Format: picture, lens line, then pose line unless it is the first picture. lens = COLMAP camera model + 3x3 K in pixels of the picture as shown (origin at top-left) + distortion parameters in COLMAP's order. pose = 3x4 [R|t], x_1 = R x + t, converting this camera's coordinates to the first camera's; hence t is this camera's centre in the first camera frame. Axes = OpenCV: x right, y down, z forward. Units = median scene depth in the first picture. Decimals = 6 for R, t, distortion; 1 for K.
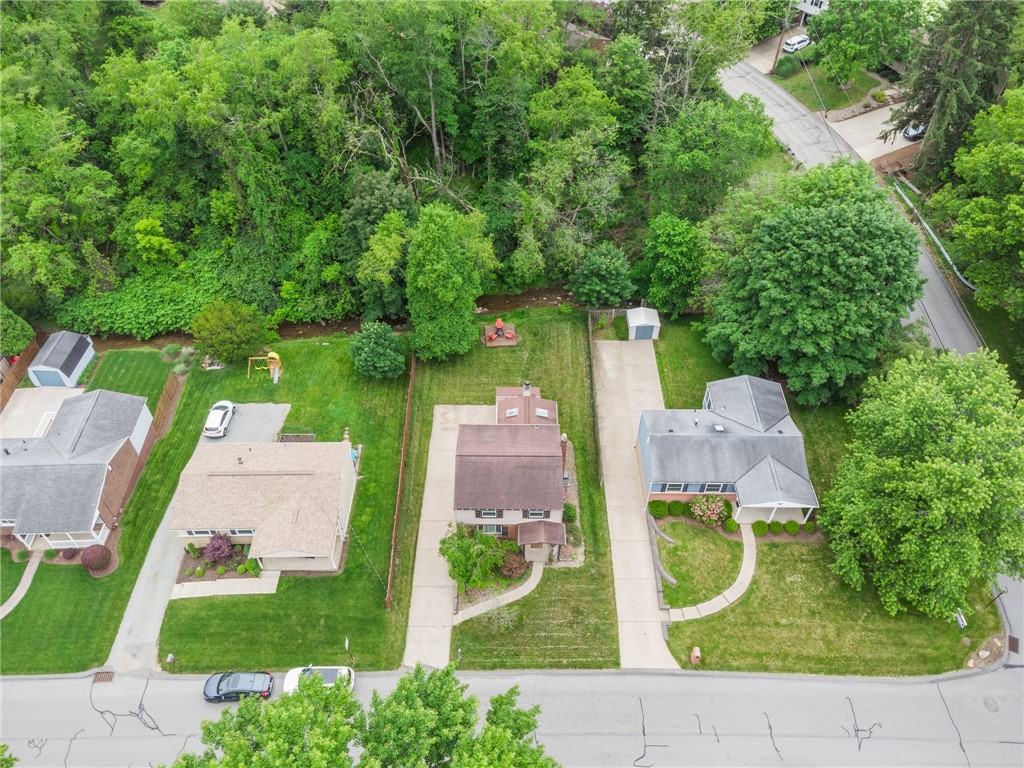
lens RADIAL K [[742.4, 0, 512.0], [0, 742.4, 384.0], [0, 0, 1]] dist [0.004739, 0.003371]
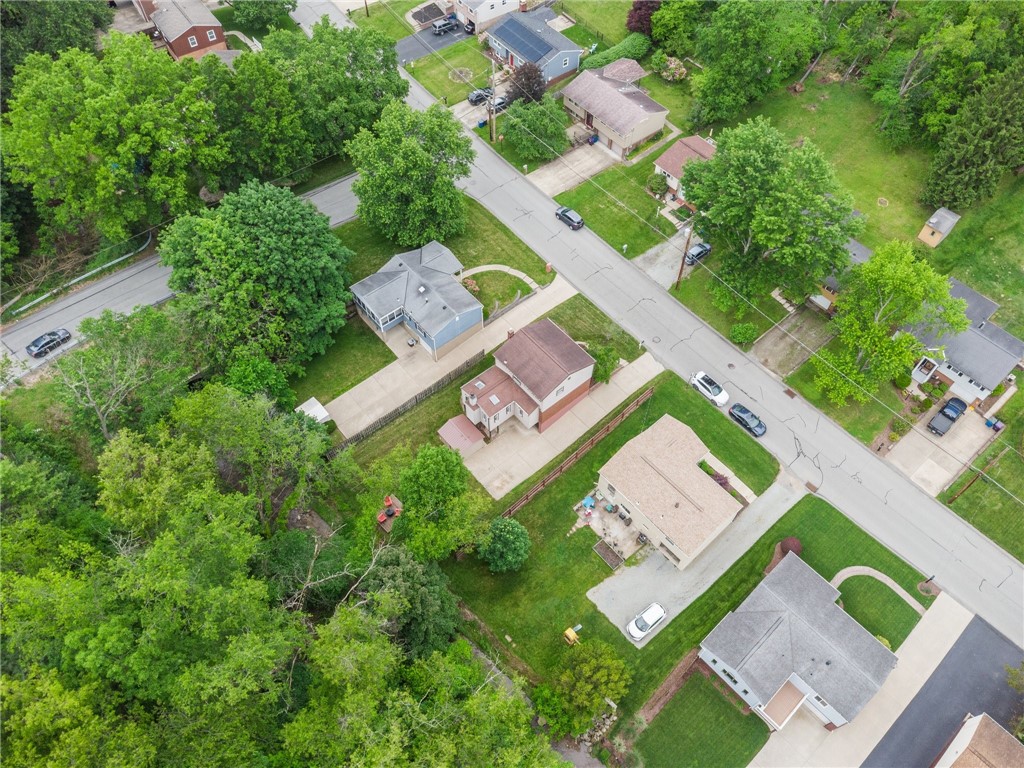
lens RADIAL K [[742.4, 0, 512.0], [0, 742.4, 384.0], [0, 0, 1]] dist [0.004739, 0.003371]
pose [[-0.646228, -0.638568, 0.417877, -0.580108], [0.546947, -0.005682, 0.837148, -1.099010], [-0.532201, 0.769545, 0.352935, 0.551865]]
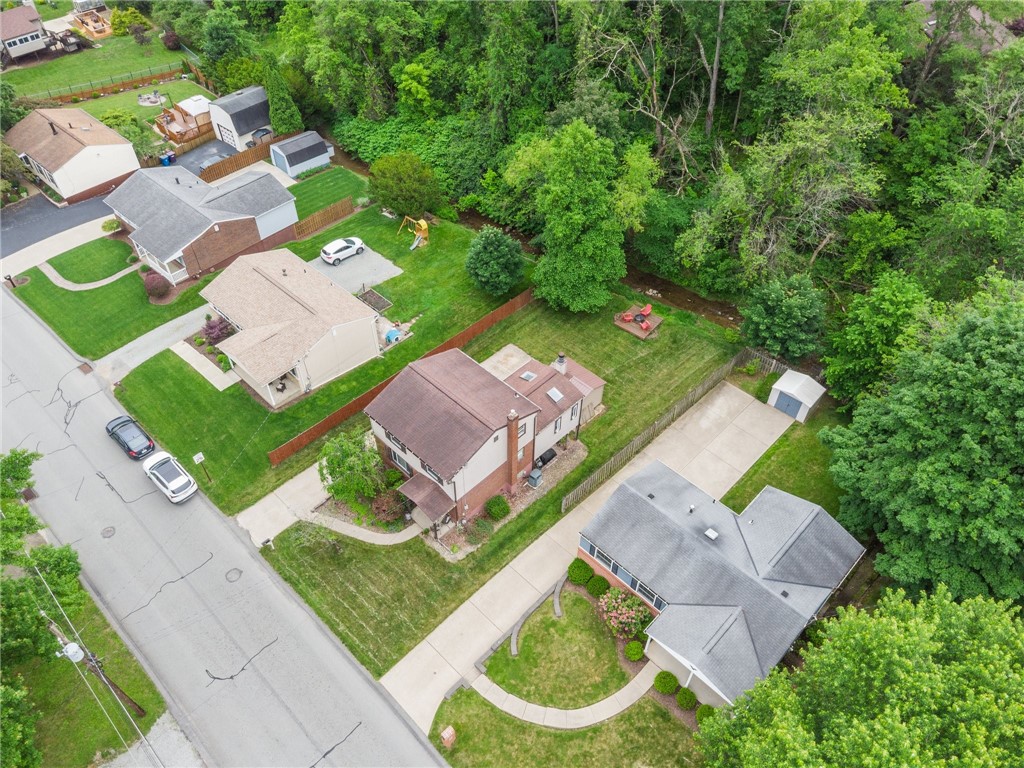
lens RADIAL K [[742.4, 0, 512.0], [0, 742.4, 384.0], [0, 0, 1]] dist [0.004739, 0.003371]
pose [[0.716512, 0.503037, -0.483285, 0.423883], [-0.507647, 0.851184, 0.133340, -0.059735], [0.478439, 0.149799, 0.865249, 0.297185]]
